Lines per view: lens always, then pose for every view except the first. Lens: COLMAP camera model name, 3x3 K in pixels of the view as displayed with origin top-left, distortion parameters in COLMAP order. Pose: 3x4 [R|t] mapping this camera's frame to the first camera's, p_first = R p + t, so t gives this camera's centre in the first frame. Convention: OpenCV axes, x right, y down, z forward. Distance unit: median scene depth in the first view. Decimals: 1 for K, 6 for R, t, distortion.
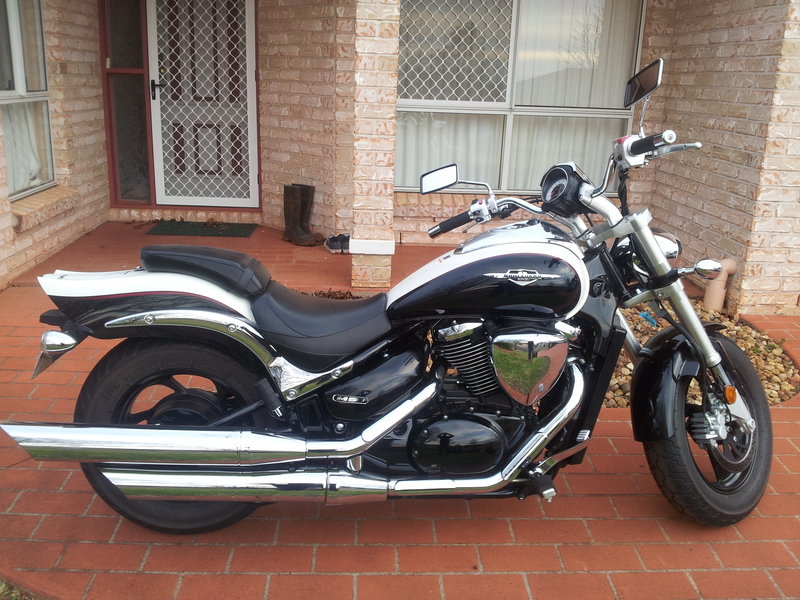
lens RADIAL K [[763.4, 0, 404.2], [0, 763.4, 297.4], [0, 0, 1]] dist [0.134367, -0.312960]
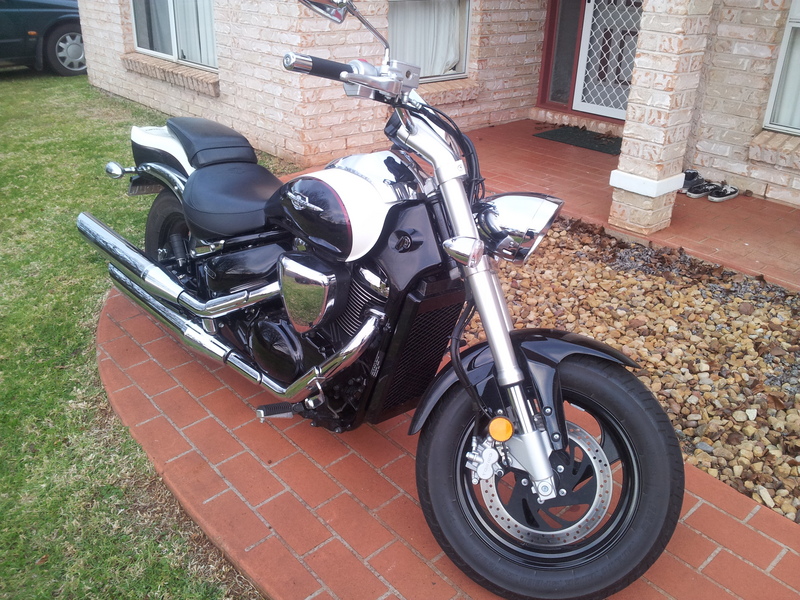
lens RADIAL K [[763.4, 0, 404.2], [0, 763.4, 297.4], [0, 0, 1]] dist [0.134367, -0.312960]
pose [[0.611999, 0.316747, -0.724657, 0.405915], [-0.233289, 0.947823, 0.217271, -0.062228], [0.755667, 0.036085, 0.653961, 0.199830]]
